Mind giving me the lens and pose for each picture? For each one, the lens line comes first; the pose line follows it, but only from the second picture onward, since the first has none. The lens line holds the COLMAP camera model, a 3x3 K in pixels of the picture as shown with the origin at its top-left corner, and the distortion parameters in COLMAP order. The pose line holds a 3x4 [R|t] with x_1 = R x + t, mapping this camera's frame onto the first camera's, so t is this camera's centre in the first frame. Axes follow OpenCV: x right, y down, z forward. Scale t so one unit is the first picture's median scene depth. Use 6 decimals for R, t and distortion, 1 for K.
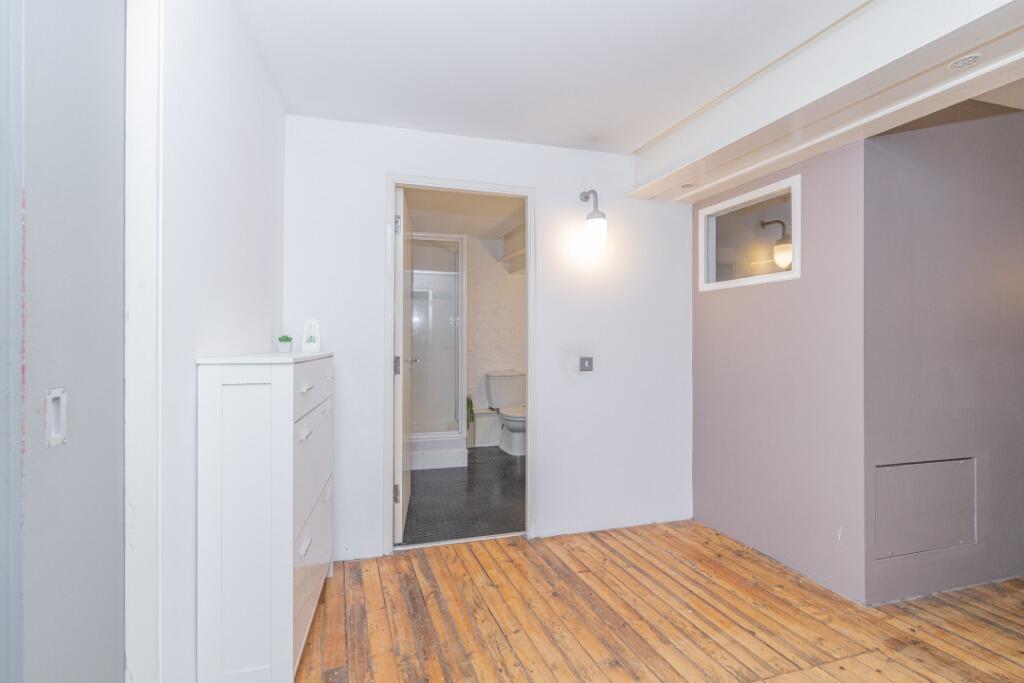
lens RADIAL K [[404.3, 0, 515.3], [0, 404.3, 338.1], [0, 0, 1]] dist [-0.000767, -0.000497]
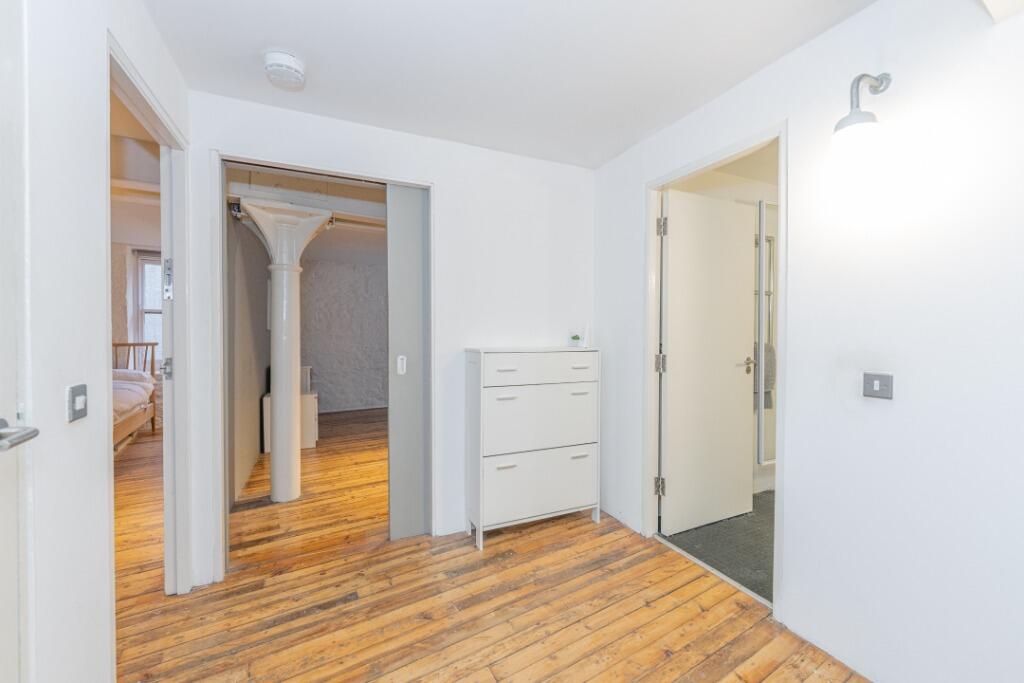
lens RADIAL K [[404.3, 0, 515.3], [0, 404.3, 338.1], [0, 0, 1]] dist [-0.000767, -0.000497]
pose [[0.215687, 0.007699, -0.976432, 0.769177], [0.000314, 0.999968, 0.007954, -0.008223], [0.976463, -0.002022, 0.215678, 0.488260]]
